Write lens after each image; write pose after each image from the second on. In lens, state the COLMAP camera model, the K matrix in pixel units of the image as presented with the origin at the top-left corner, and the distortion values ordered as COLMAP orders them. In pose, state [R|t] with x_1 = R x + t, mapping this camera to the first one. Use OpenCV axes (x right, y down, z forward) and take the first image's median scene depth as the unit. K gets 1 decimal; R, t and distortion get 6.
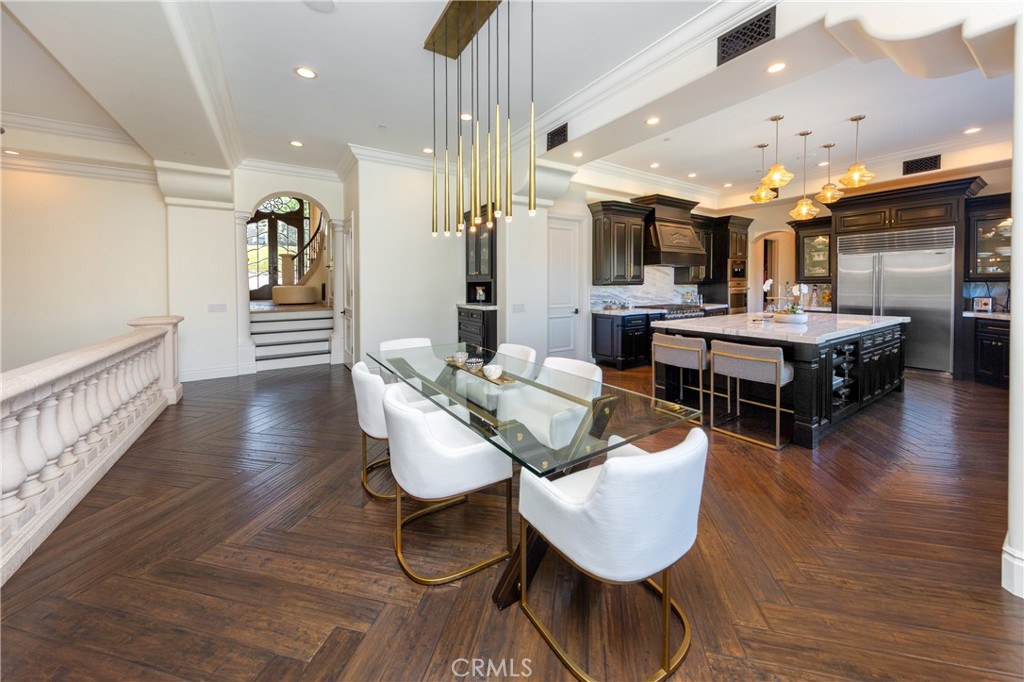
lens RADIAL K [[338.2, 0, 517.2], [0, 338.2, 291.8], [0, 0, 1]] dist [0.000276, 0.000025]
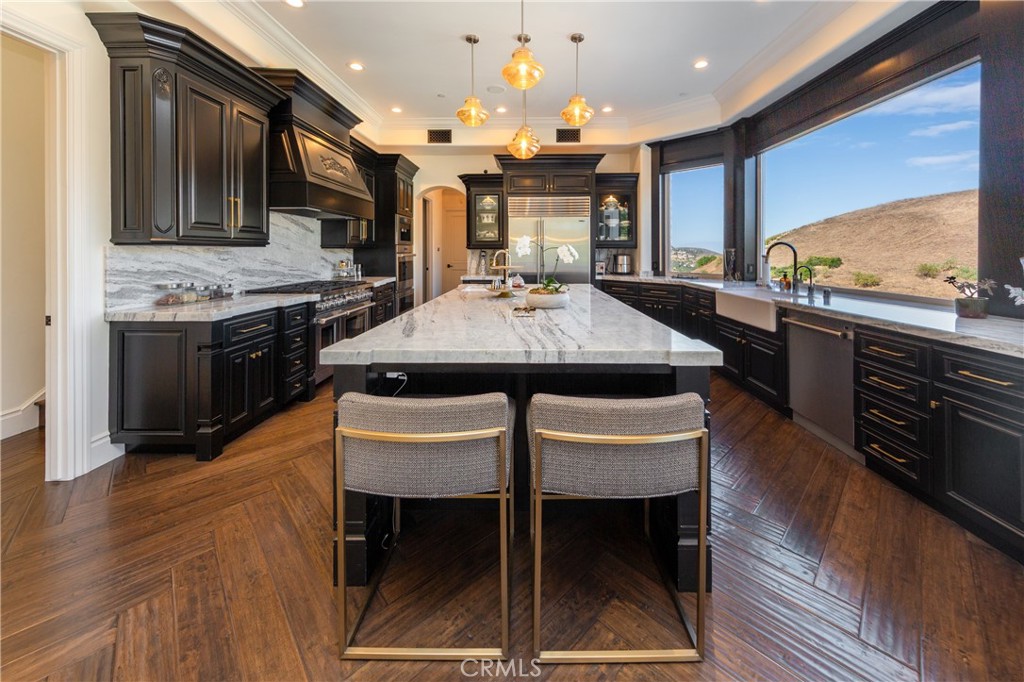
lens RADIAL K [[374.8, 0, 518.3], [0, 374.8, 253.9], [0, 0, 1]] dist [0.008114, -0.000008]
pose [[0.561717, 0.003556, 0.827322, 0.128714], [0.011319, 0.999864, -0.011983, 0.000898], [-0.827252, 0.016095, 0.561601, 0.401804]]
